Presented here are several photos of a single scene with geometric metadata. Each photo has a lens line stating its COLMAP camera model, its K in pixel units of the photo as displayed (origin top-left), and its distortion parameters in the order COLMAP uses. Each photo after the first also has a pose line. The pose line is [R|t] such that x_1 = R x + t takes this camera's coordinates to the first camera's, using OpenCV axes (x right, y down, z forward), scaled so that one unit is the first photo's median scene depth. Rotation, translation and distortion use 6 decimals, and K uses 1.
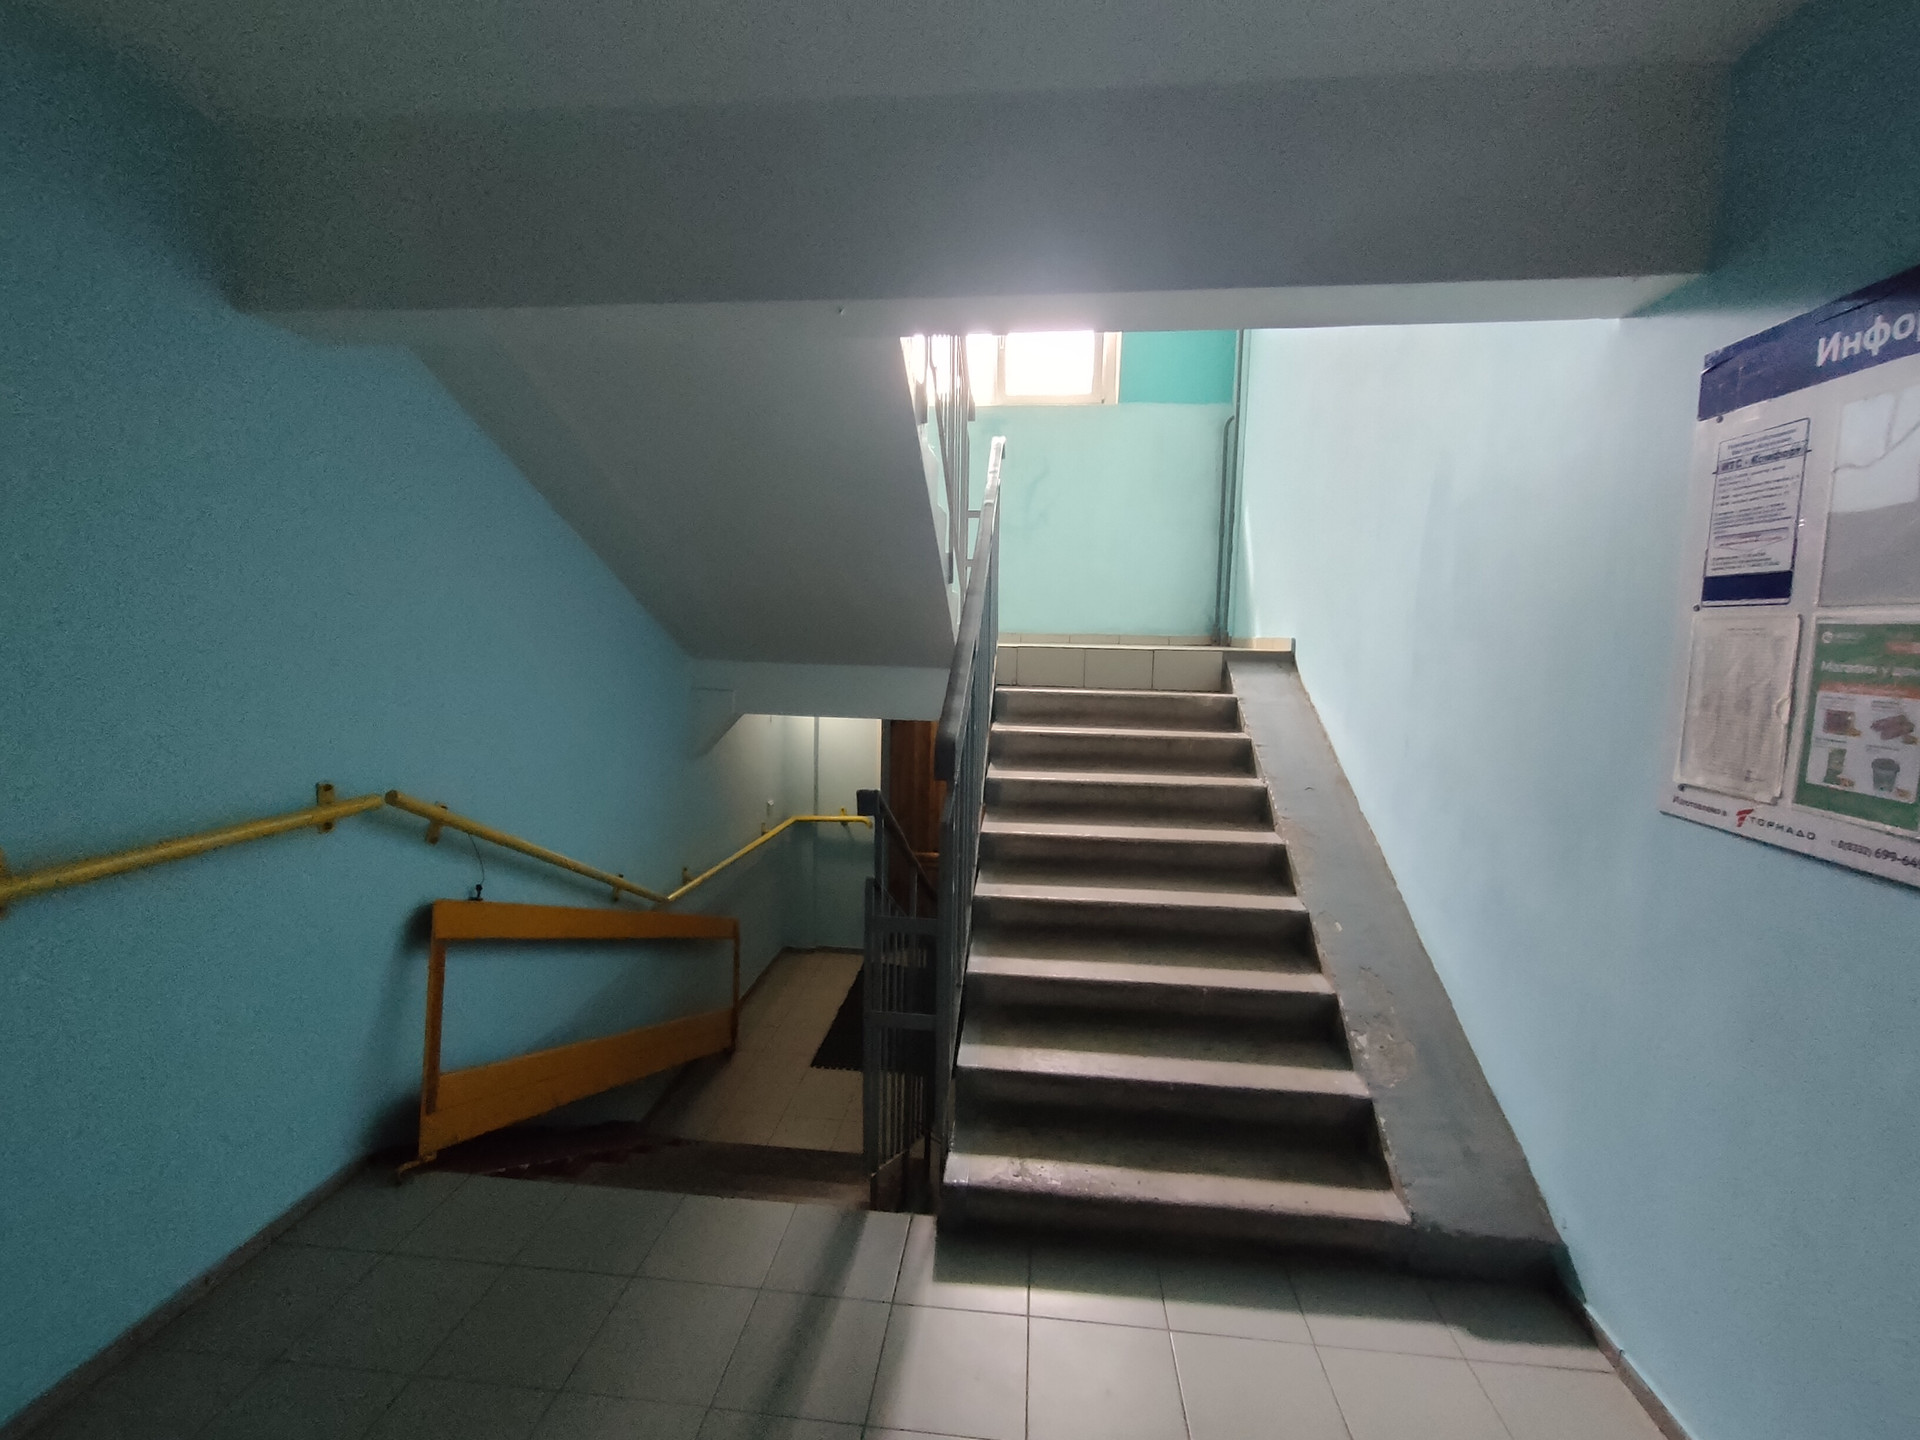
lens RADIAL K [[853.9, 0, 952.4], [0, 853.9, 721.3], [0, 0, 1]] dist [-0.002048, -0.001347]
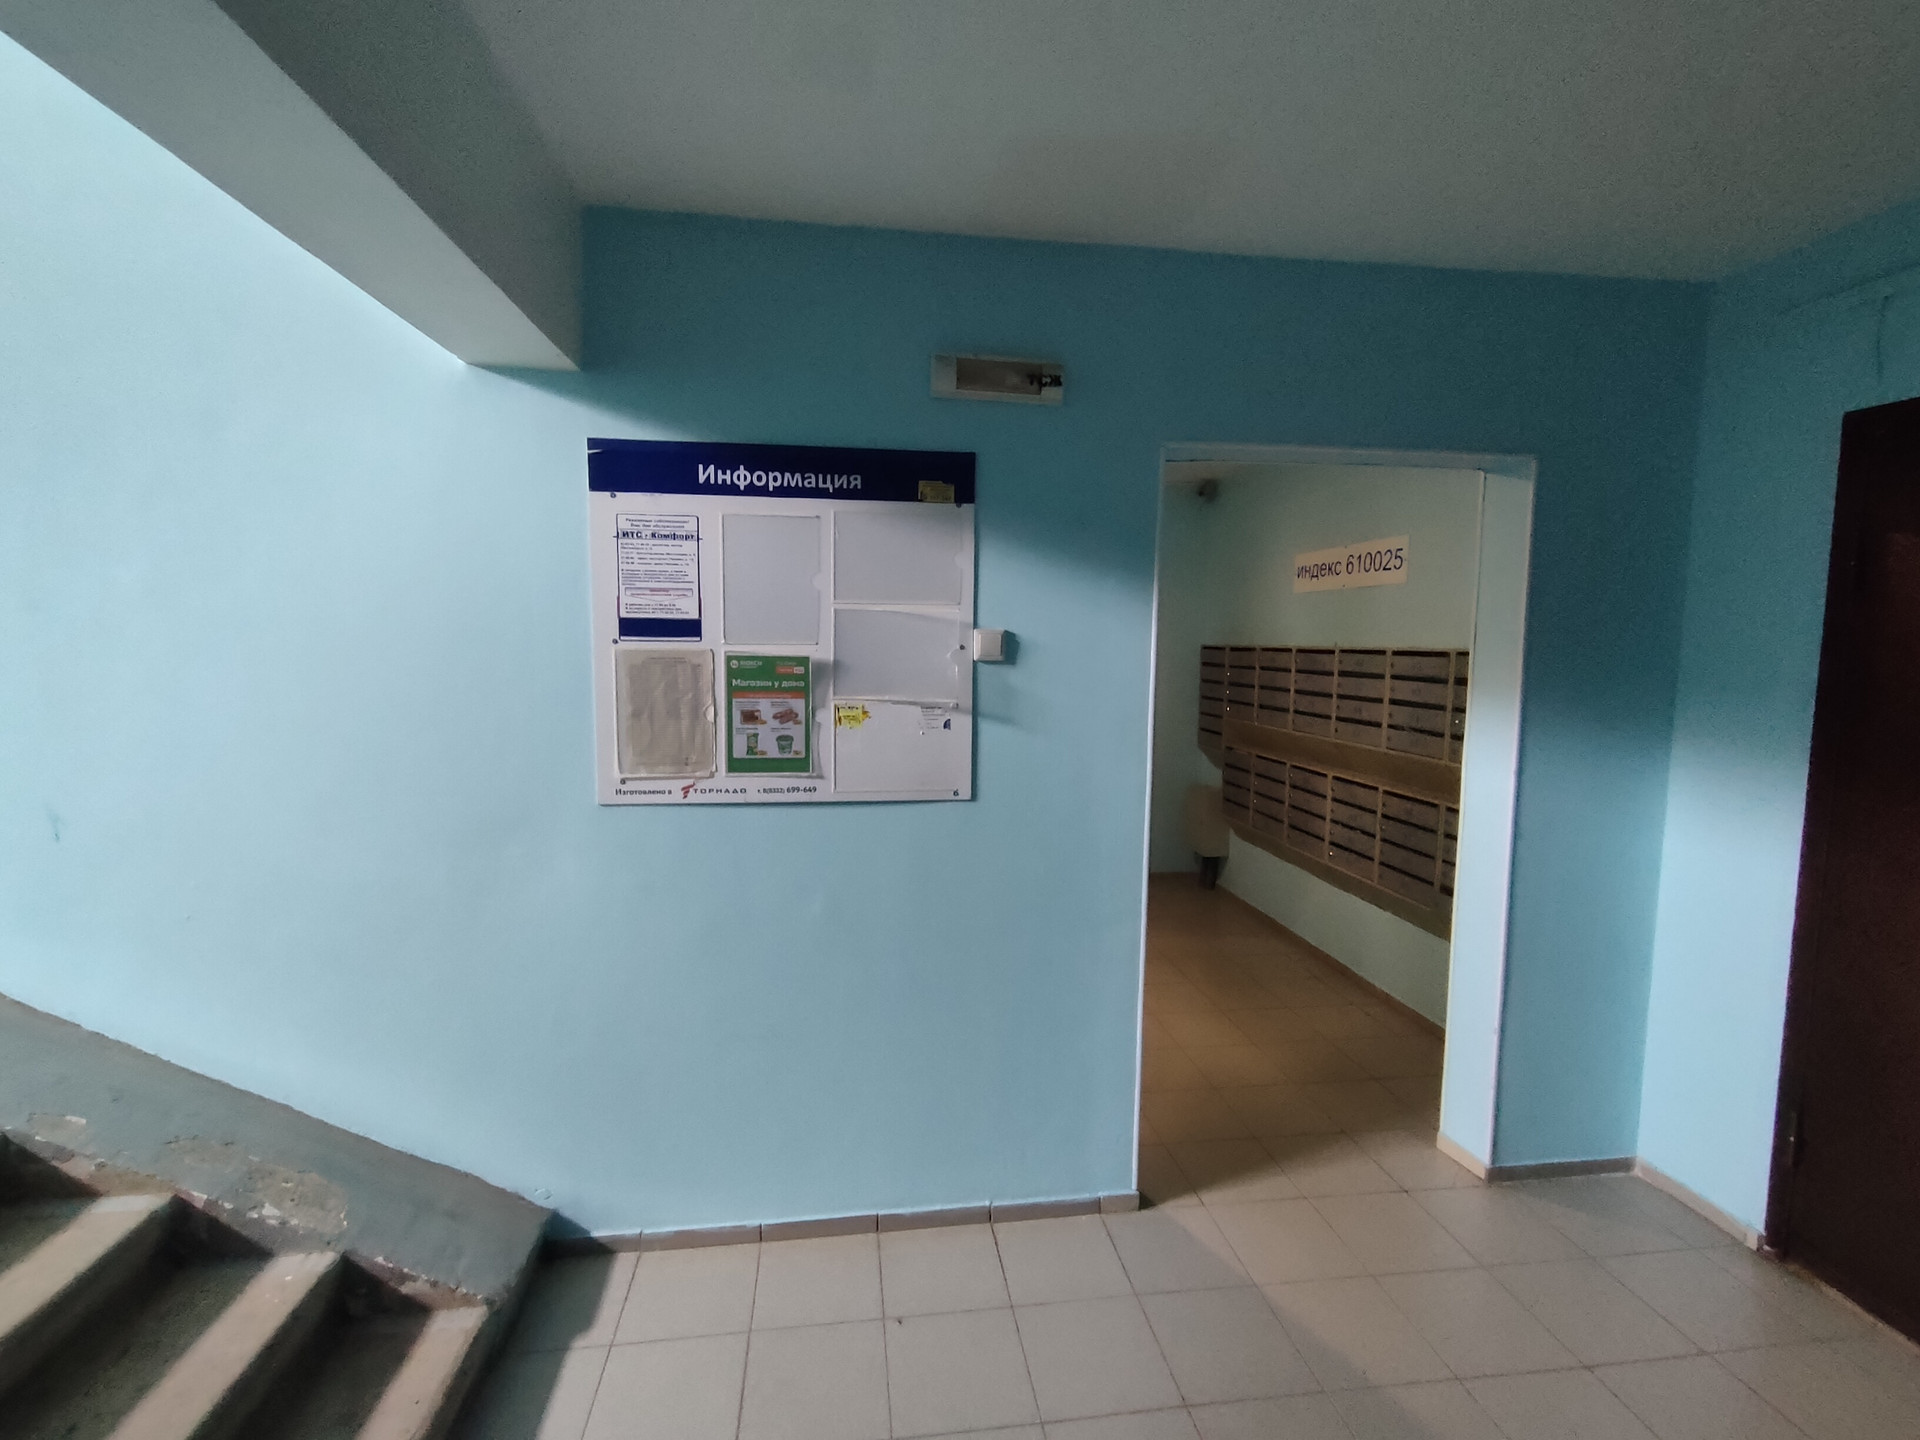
lens RADIAL K [[853.9, 0, 952.0], [0, 853.9, 714.5], [0, 0, 1]] dist [-0.002048, -0.001347]
pose [[-0.226089, -0.109118, 0.967976, -0.545047], [0.089928, 0.987124, 0.132281, -0.165870], [-0.969947, 0.116955, -0.213366, 0.889270]]
